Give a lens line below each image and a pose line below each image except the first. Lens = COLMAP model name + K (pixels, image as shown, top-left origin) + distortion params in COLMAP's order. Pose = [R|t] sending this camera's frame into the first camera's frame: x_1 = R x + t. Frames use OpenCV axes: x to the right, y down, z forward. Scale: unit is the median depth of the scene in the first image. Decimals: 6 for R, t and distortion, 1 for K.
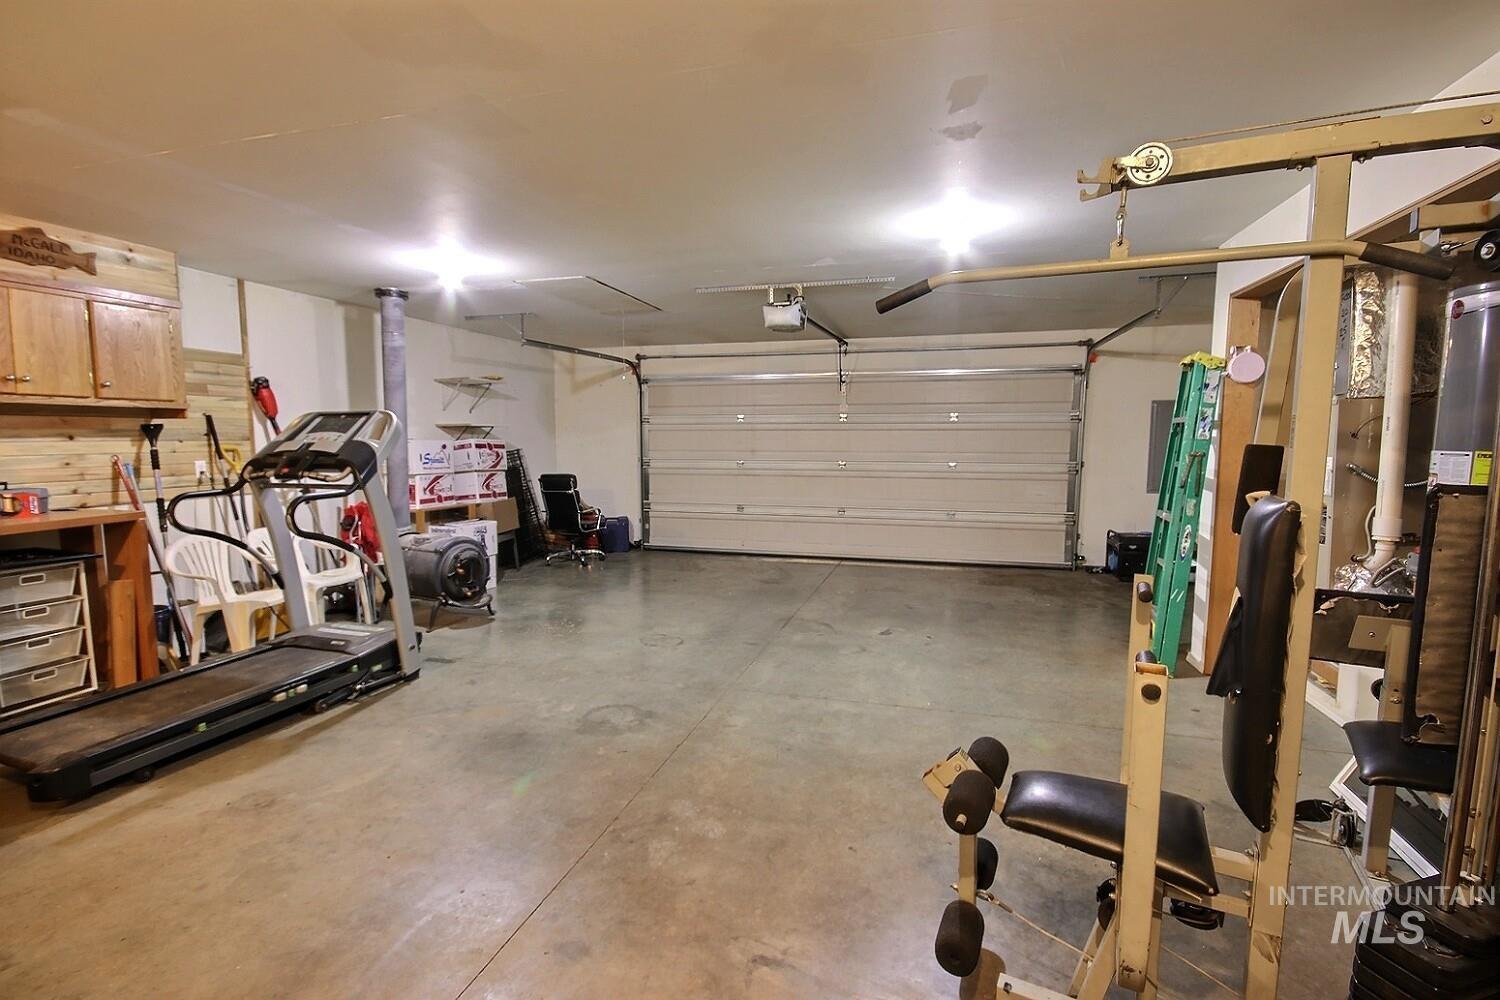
lens RADIAL K [[693.0, 0, 743.3], [0, 693.0, 500.1], [0, 0, 1]] dist [-0.004961, -0.001749]
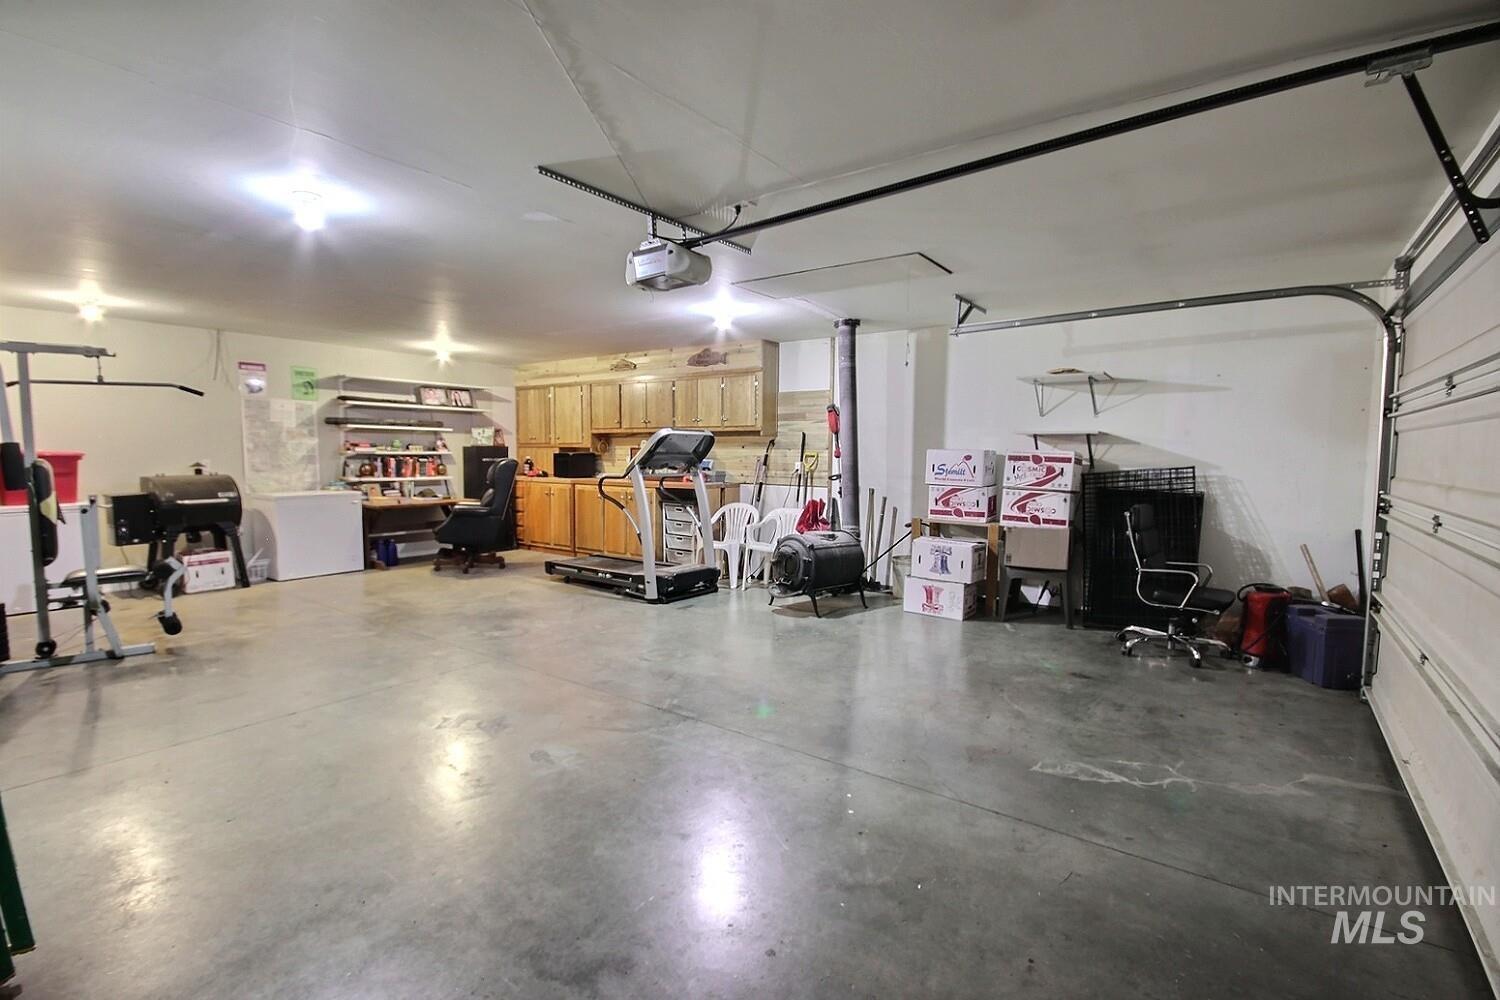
lens RADIAL K [[693.0, 0, 745.3], [0, 693.0, 506.9], [0, 0, 1]] dist [-0.004961, -0.001749]
pose [[-0.329730, 0.072987, -0.941250, 0.676863], [-0.092095, 0.989765, 0.109011, -0.106663], [0.939573, 0.122629, -0.319633, 1.279178]]
